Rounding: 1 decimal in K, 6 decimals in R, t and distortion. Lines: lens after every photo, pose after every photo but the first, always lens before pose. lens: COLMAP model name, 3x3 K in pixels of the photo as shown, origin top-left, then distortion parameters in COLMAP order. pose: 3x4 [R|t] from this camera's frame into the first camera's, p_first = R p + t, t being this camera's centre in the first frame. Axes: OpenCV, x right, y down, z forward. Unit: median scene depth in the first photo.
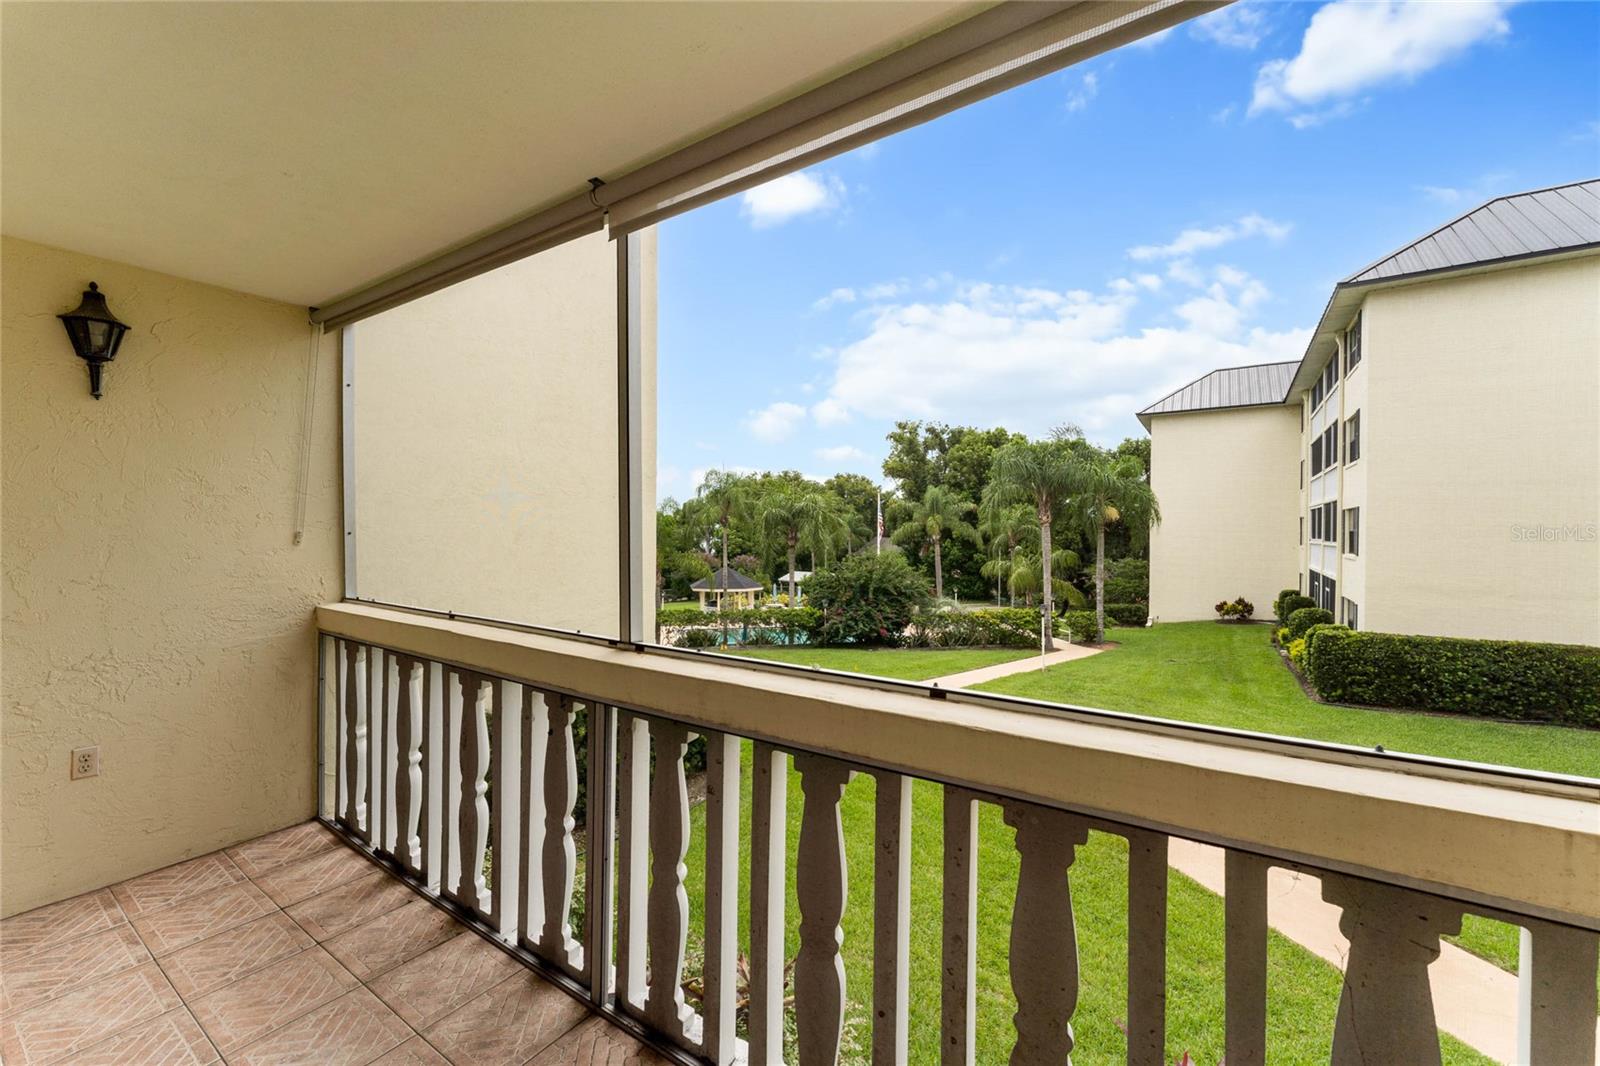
lens RADIAL K [[638.2, 0, 792.1], [0, 638.2, 532.8], [0, 0, 1]] dist [0.001374, -0.000317]
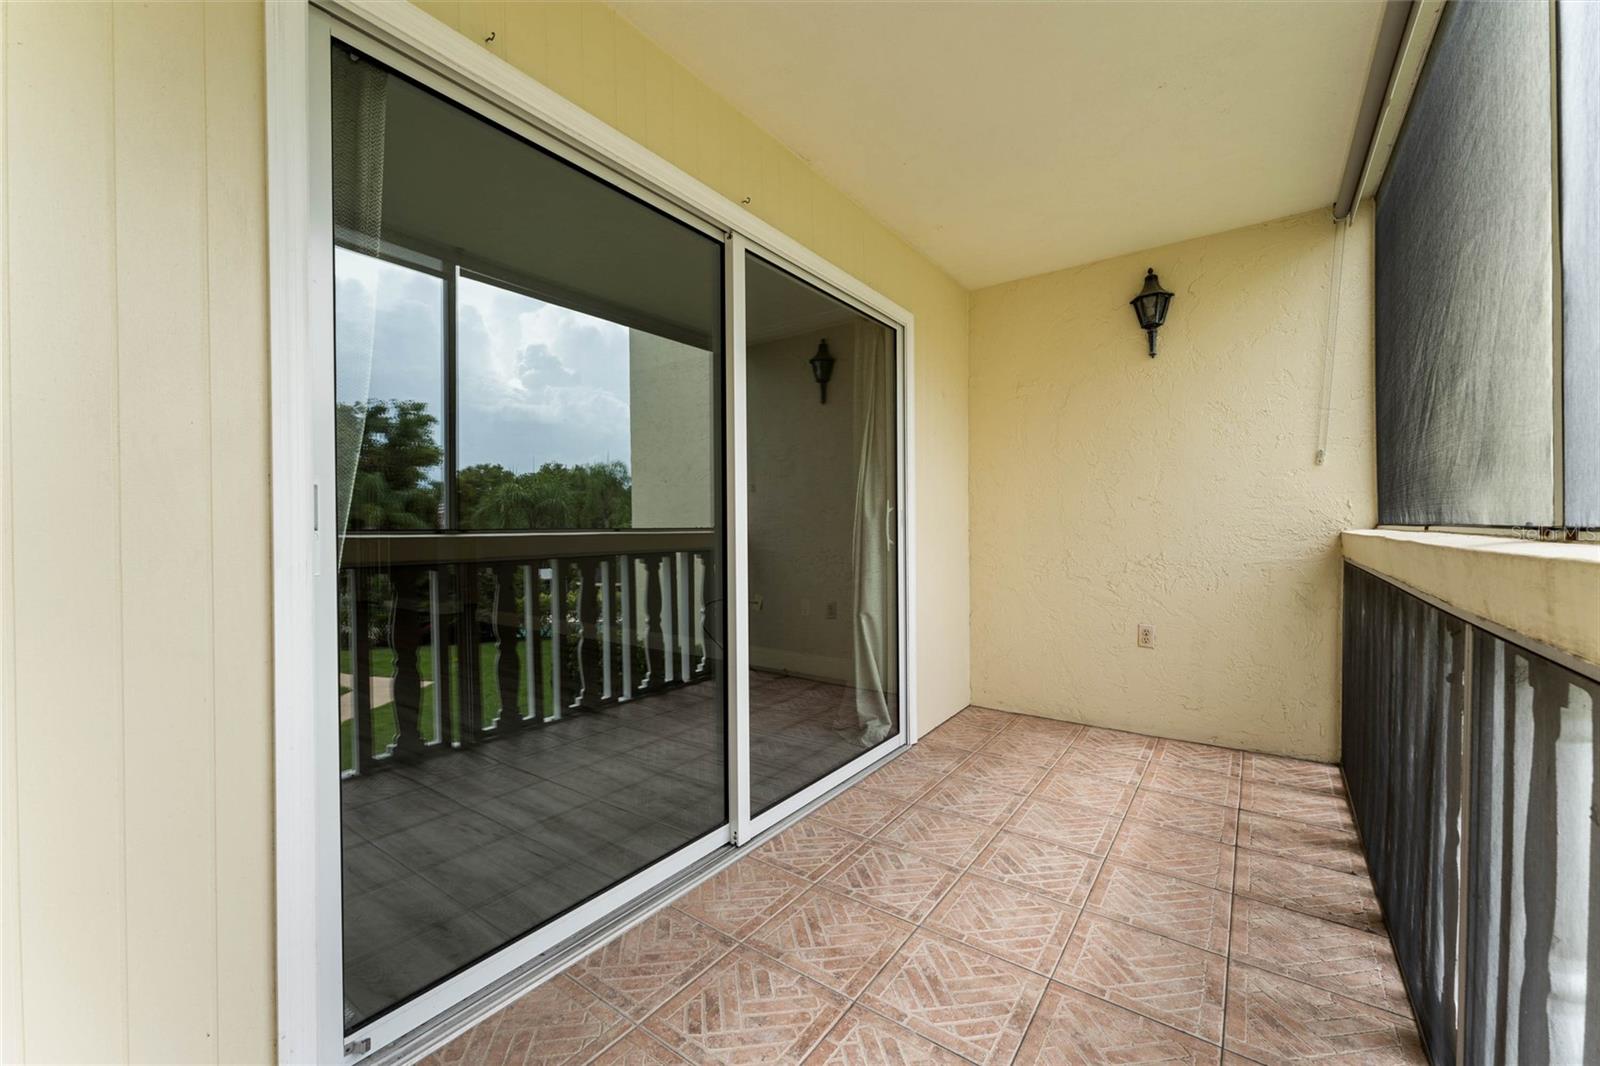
lens RADIAL K [[638.2, 0, 792.1], [0, 638.2, 532.8], [0, 0, 1]] dist [0.001374, -0.000317]
pose [[-0.033872, 0.004064, -0.999418, 0.234703], [-0.001104, 0.999991, 0.004103, 0.142857], [0.999426, 0.001242, -0.033867, 0.316100]]
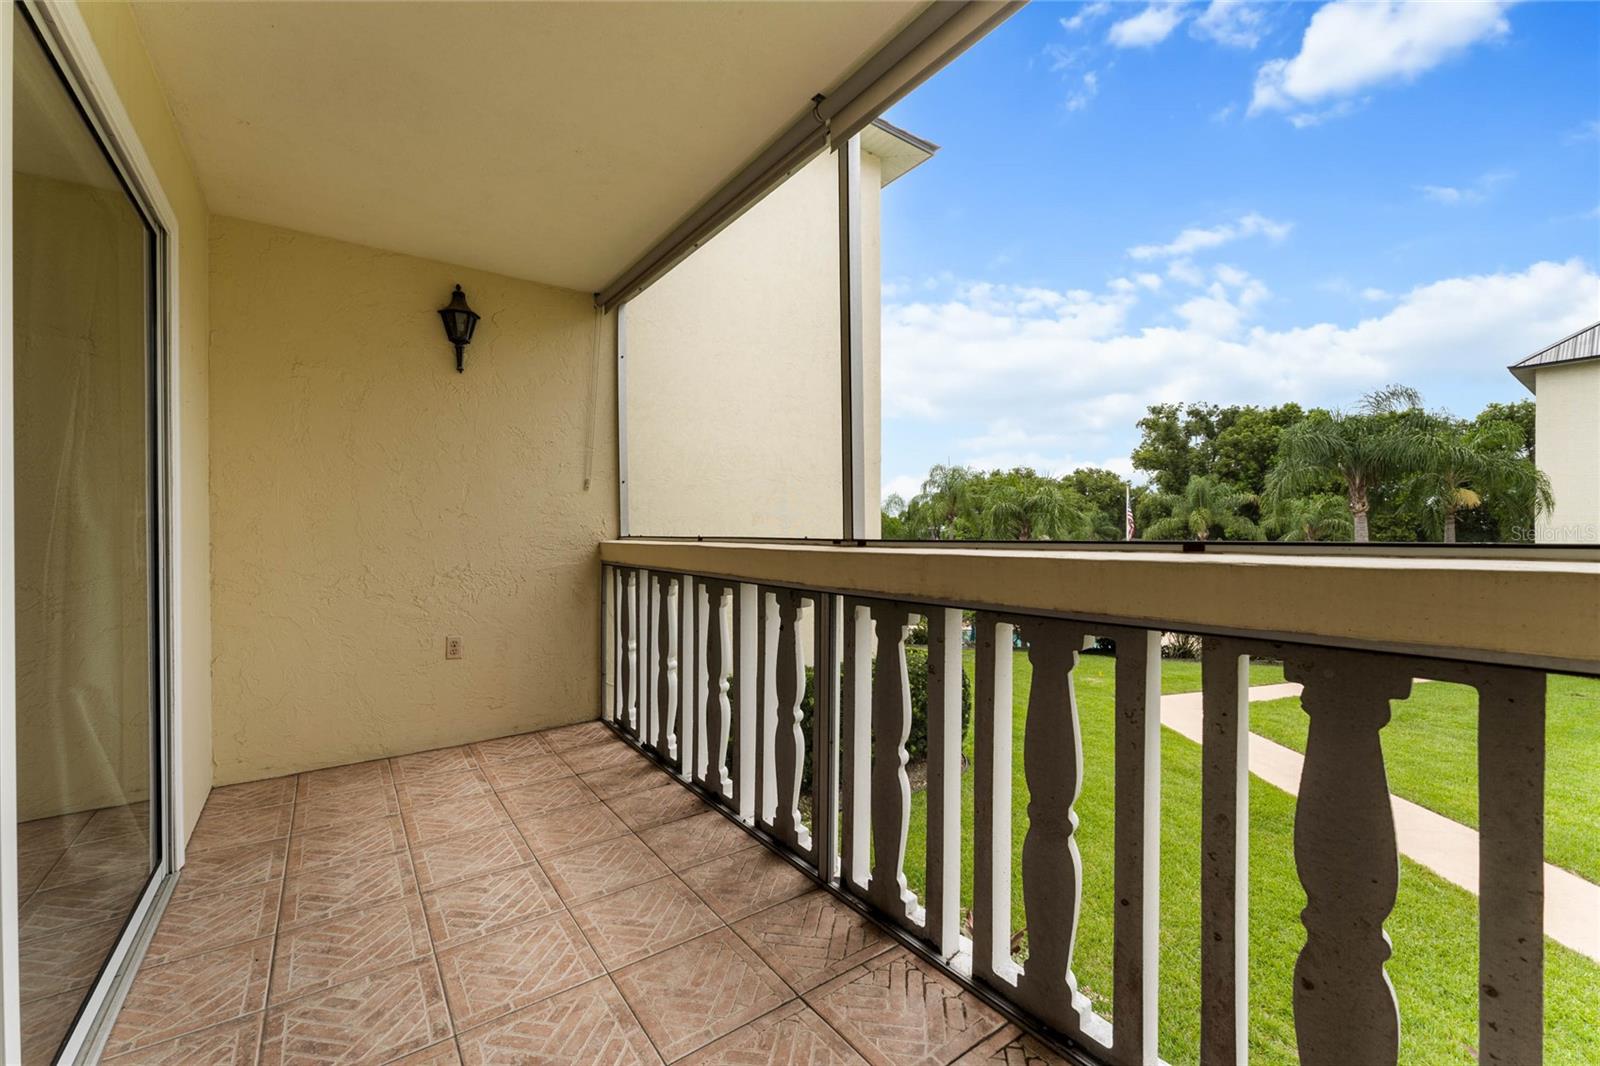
lens RADIAL K [[638.2, 0, 792.1], [0, 638.2, 532.8], [0, 0, 1]] dist [0.001374, -0.000317]
pose [[0.939439, -0.007563, -0.342632, 0.006902], [0.005113, 0.999955, -0.008052, 0.137042], [0.342677, 0.005813, 0.939435, -0.004277]]
